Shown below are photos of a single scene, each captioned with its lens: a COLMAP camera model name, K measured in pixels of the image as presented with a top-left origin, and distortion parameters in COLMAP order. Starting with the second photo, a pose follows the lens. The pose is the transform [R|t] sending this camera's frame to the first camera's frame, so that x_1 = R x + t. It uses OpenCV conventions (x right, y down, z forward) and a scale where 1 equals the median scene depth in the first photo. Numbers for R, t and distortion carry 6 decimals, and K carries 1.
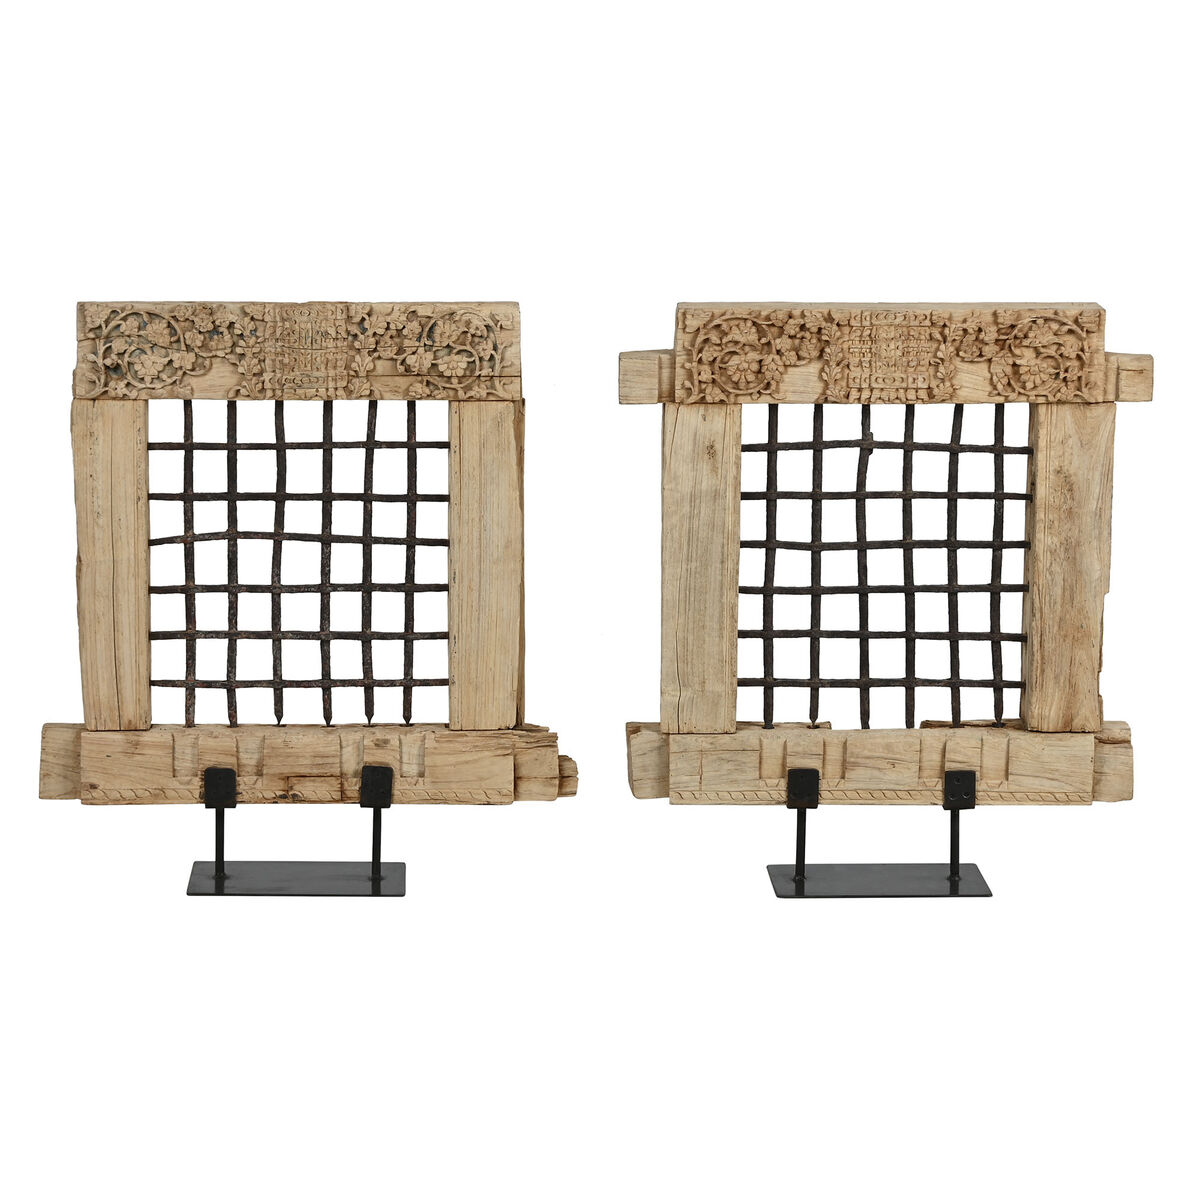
lens RADIAL K [[4968.0, 0, 598.6], [0, 4968.0, 604.3], [0, 0, 1]] dist [0.134529, 0.000000]
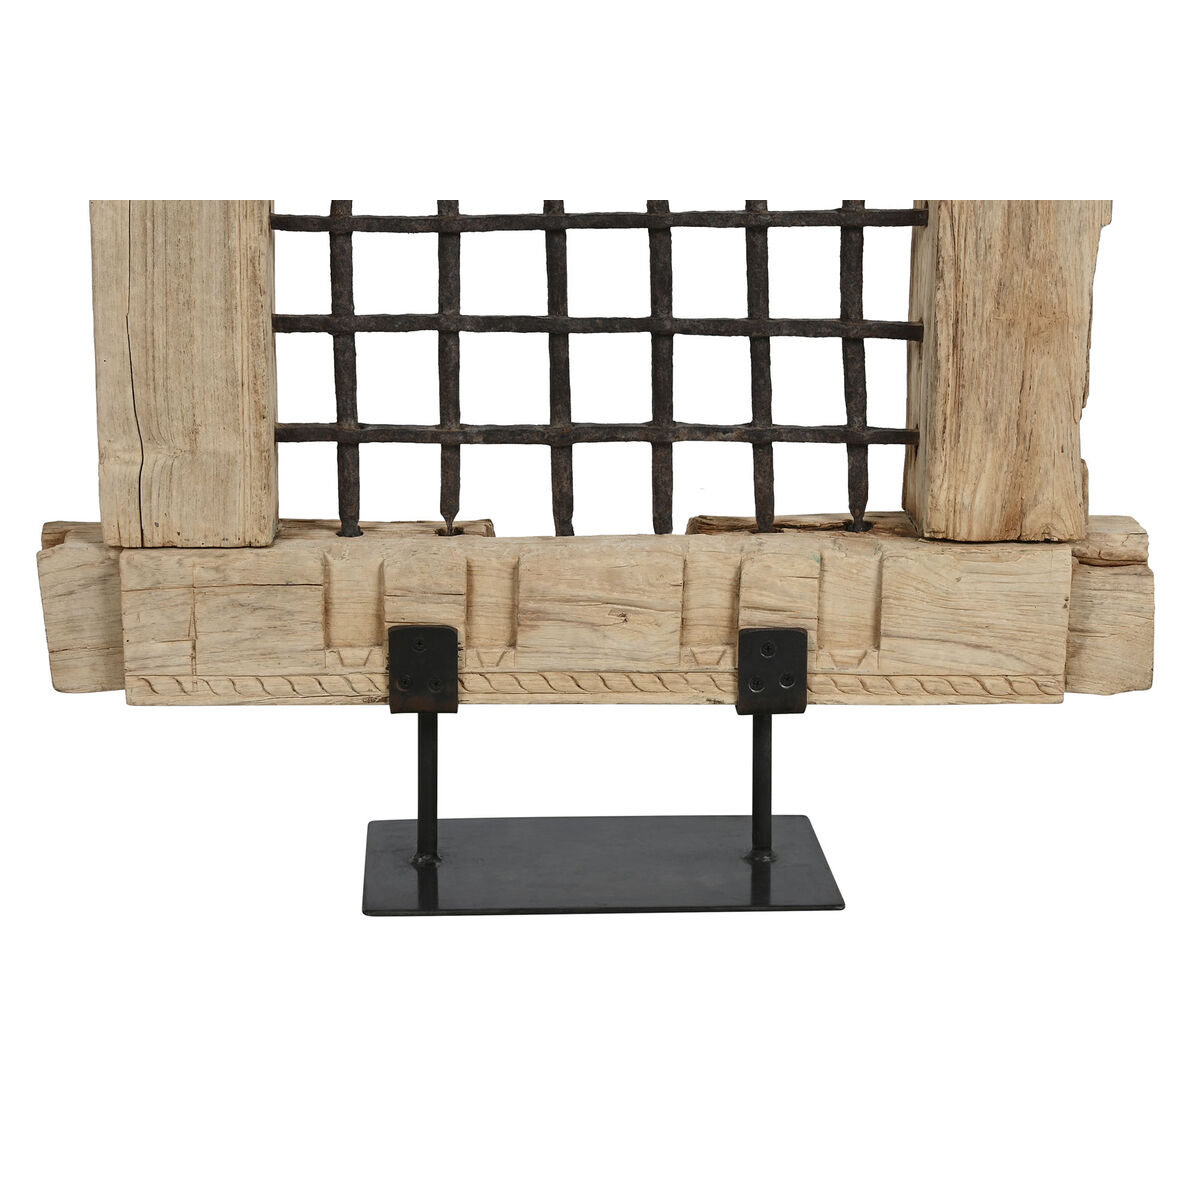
lens RADIAL K [[4017.2, 0, 602.2], [0, 4017.2, 598.9], [0, 0, 1]] dist [-0.008705, 0.000000]
pose [[0.999572, -0.003383, 0.029044, 0.046766], [0.002103, 0.999030, 0.043986, 0.014849], [-0.029165, -0.043906, 0.998610, 0.638194]]
